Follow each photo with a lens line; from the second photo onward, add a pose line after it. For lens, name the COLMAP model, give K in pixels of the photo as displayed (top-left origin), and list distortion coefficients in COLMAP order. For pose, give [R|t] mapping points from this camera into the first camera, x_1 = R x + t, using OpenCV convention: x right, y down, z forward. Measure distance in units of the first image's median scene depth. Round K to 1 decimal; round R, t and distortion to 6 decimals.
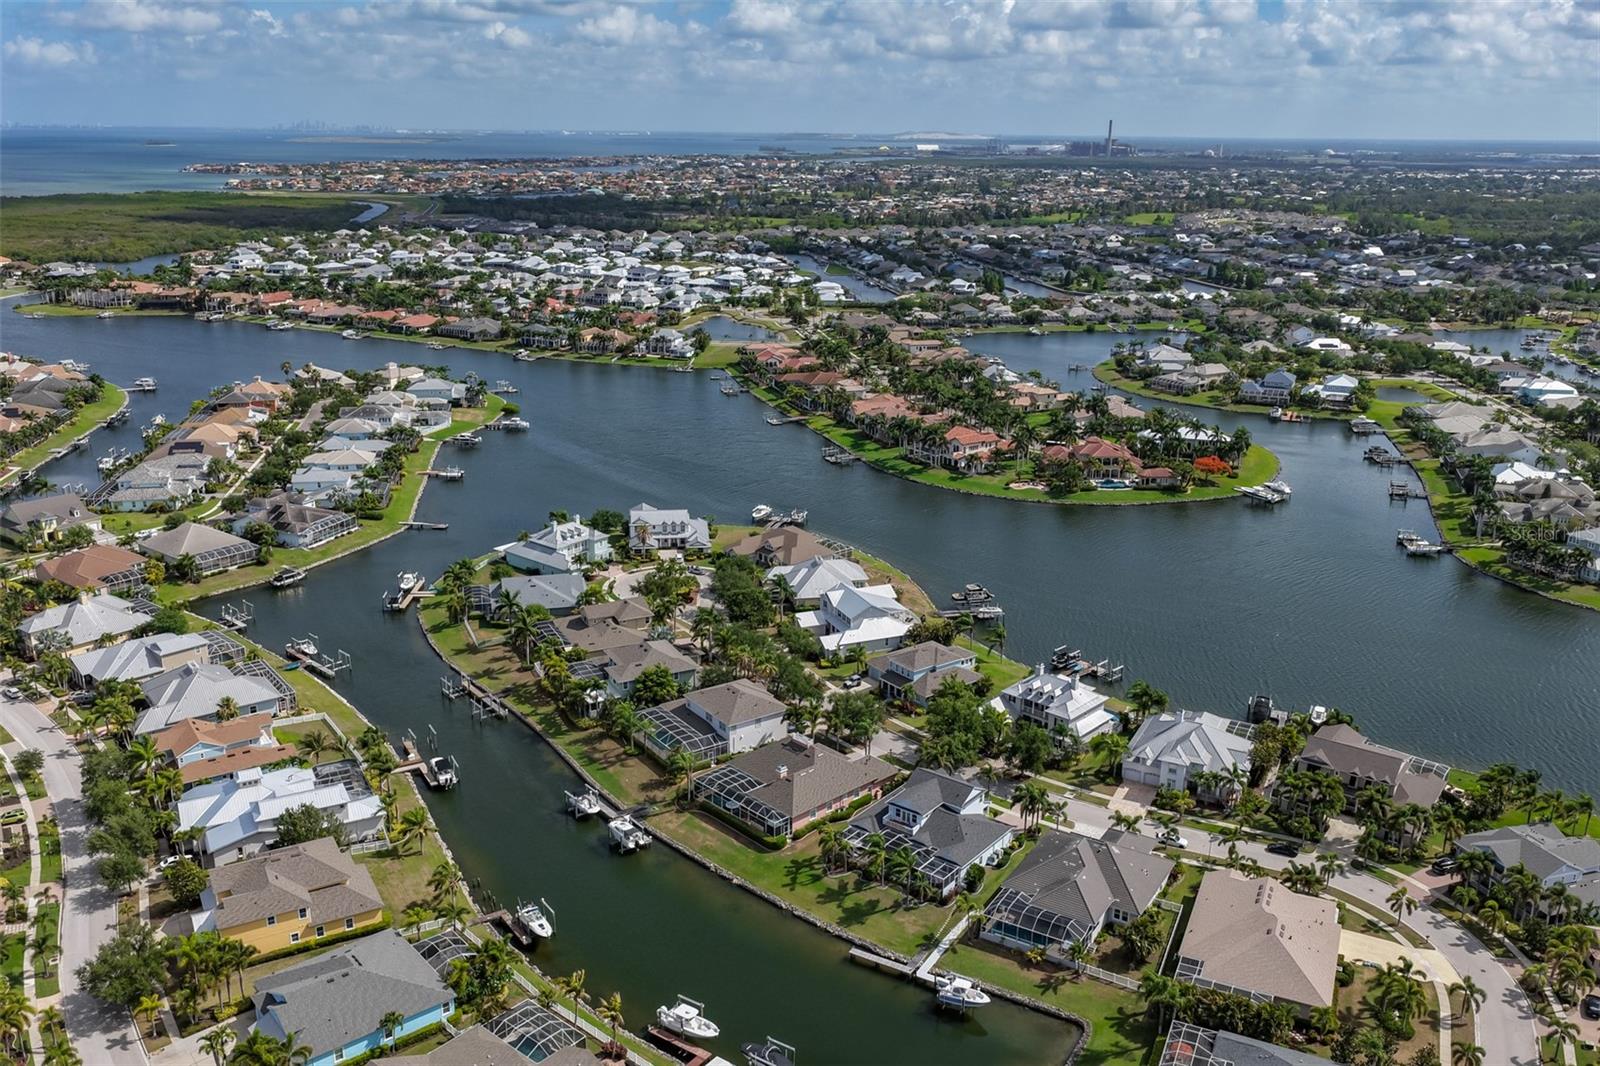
lens RADIAL K [[1333.6, 0, 800.0], [0, 1333.6, 533.0], [0, 0, 1]] dist [-0.010250, 0.031511]
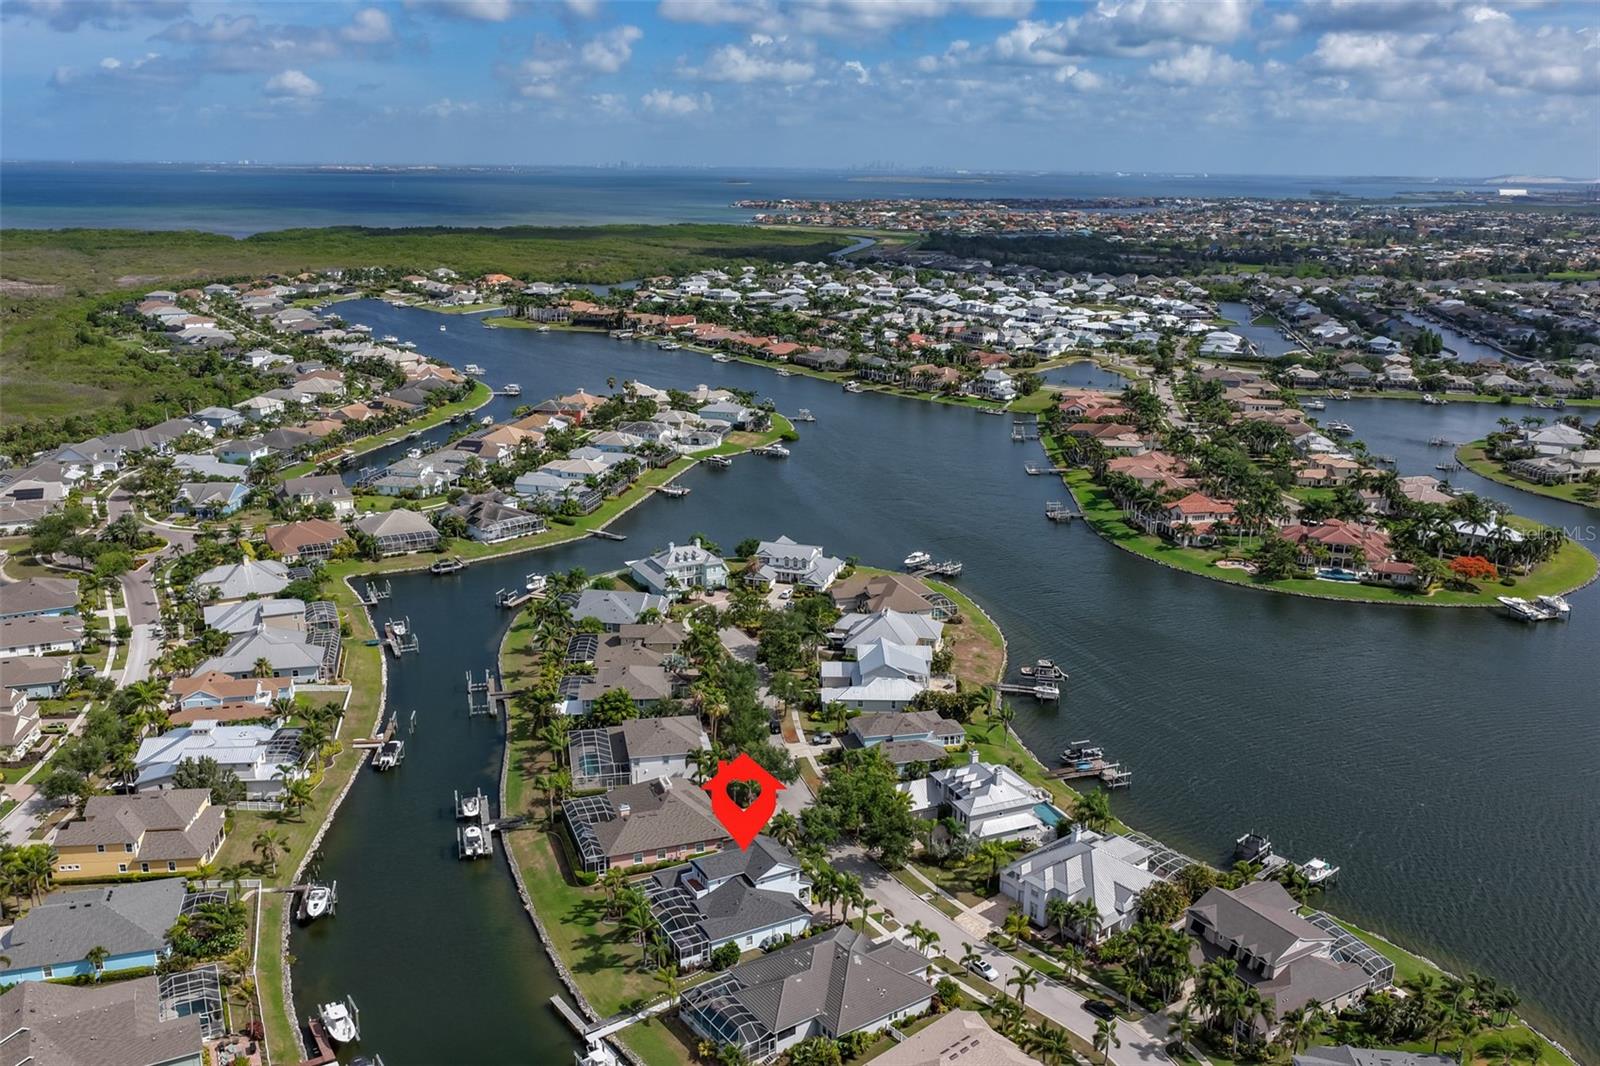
lens RADIAL K [[1333.6, 0, 800.0], [0, 1333.6, 533.0], [0, 0, 1]] dist [-0.010250, 0.031511]
pose [[0.919780, 0.107064, -0.377546, 0.135158], [-0.117873, 0.993013, -0.005565, -0.010095], [0.374313, 0.049621, 0.925974, 0.037302]]
